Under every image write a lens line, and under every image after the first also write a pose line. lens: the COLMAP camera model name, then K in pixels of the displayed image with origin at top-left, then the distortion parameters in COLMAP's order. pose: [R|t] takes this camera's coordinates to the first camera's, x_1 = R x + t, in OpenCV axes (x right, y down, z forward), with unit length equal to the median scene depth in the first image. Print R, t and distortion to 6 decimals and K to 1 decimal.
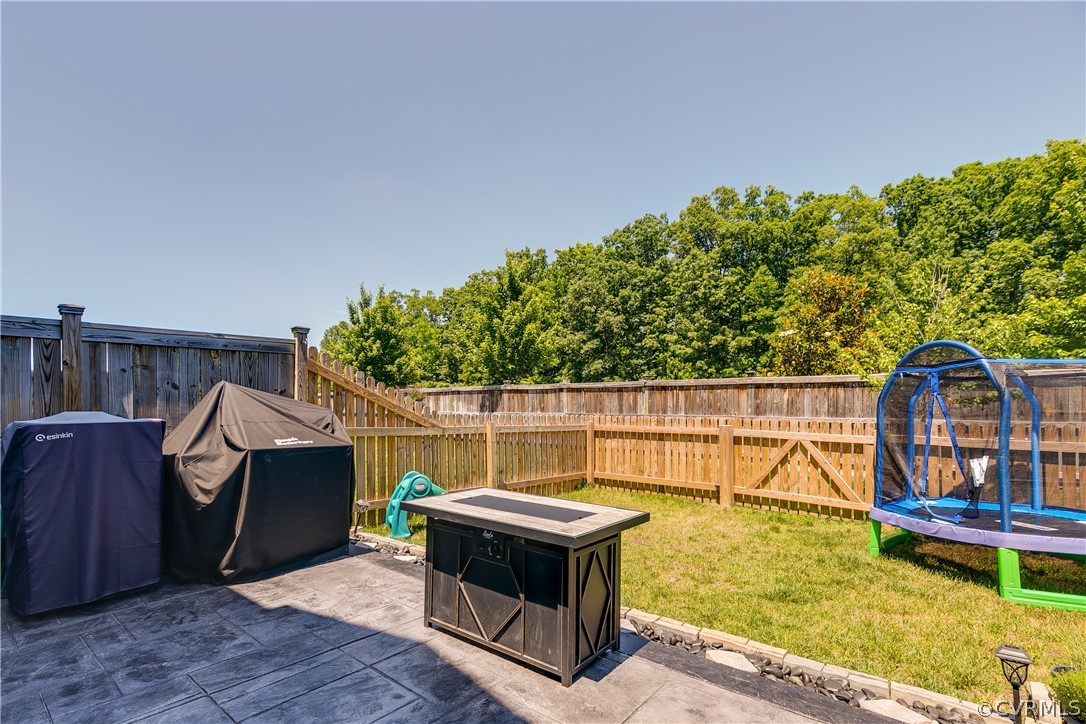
lens RADIAL K [[497.5, 0, 520.9], [0, 497.5, 403.2], [0, 0, 1]] dist [0.011356, -0.000965]
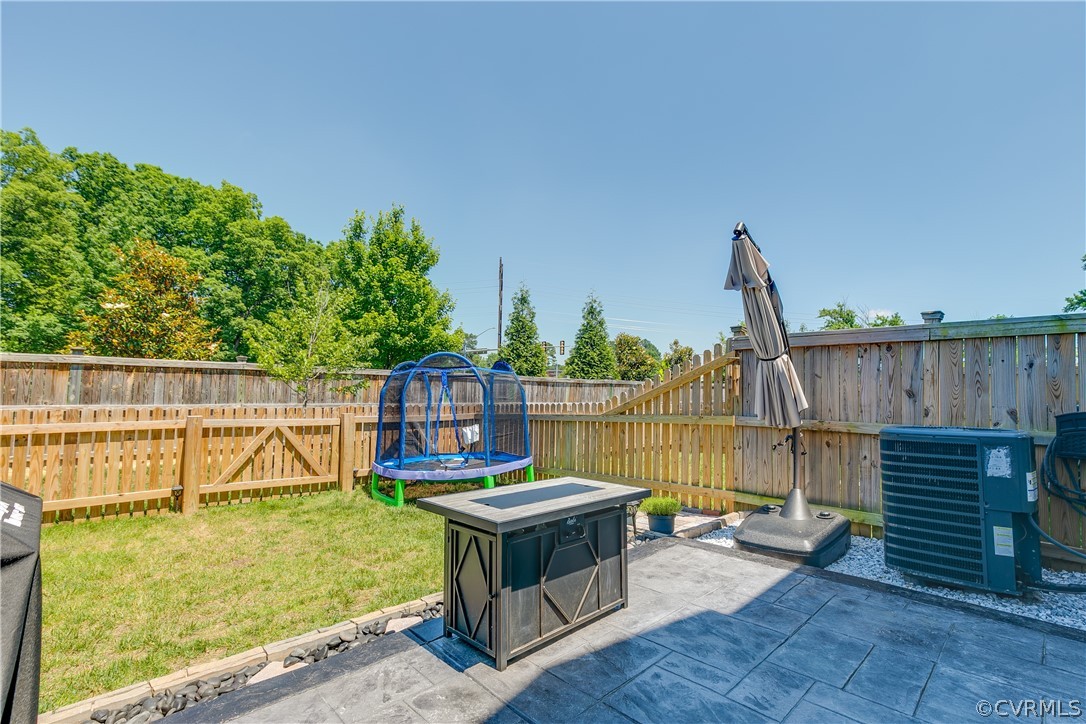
lens RADIAL K [[497.5, 0, 540.0], [0, 497.5, 366.0], [0, 0, 1]] dist [0.011356, -0.000965]
pose [[0.112637, 0.051272, 0.992313, -0.393957], [-0.009327, 0.998678, -0.050542, -0.003916], [-0.993592, -0.003562, 0.112966, 0.326756]]
